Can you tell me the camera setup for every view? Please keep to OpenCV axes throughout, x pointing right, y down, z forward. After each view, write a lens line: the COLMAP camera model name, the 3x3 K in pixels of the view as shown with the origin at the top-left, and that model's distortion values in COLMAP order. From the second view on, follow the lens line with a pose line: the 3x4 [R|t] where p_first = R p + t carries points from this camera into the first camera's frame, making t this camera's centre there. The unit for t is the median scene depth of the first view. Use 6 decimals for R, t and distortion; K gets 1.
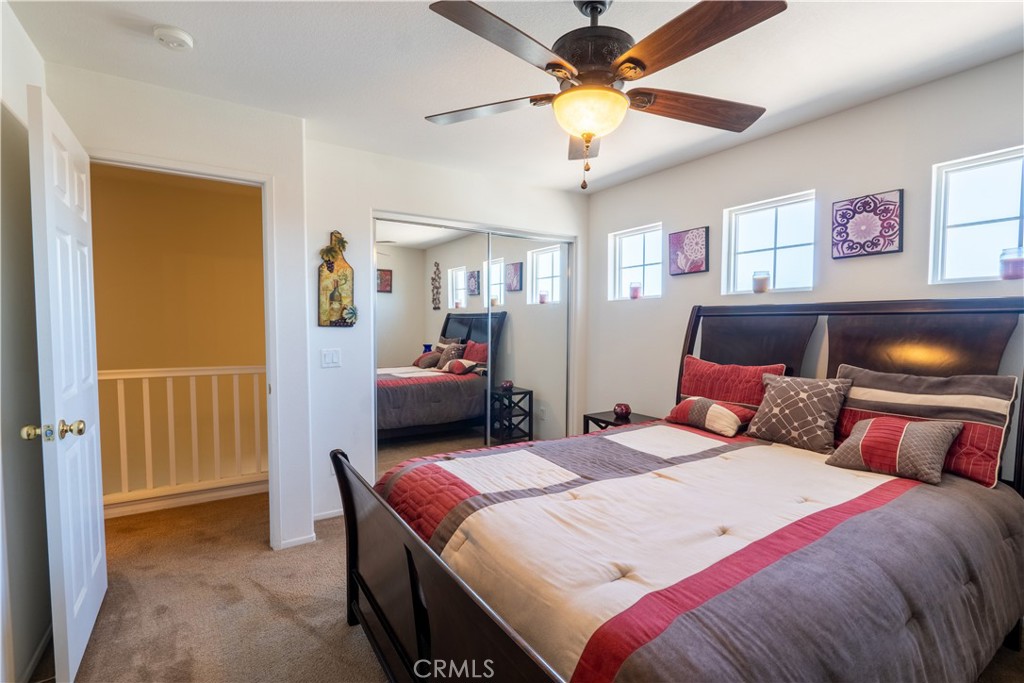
lens RADIAL K [[466.6, 0, 512.0], [0, 466.6, 340.4], [0, 0, 1]] dist [-0.002522, -0.000218]
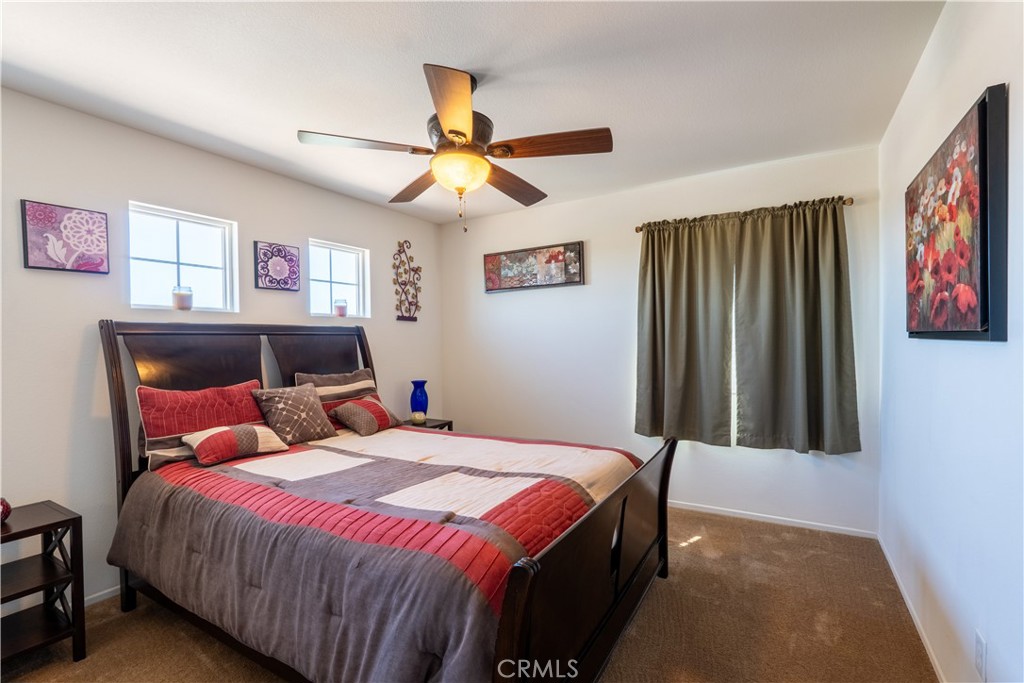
lens RADIAL K [[466.6, 0, 511.4], [0, 466.6, 344.8], [0, 0, 1]] dist [-0.002522, -0.000218]
pose [[-0.441081, -0.007423, 0.897437, -0.688280], [0.044923, 0.998530, 0.030339, -0.038359], [-0.896342, 0.053698, -0.440099, 0.983910]]
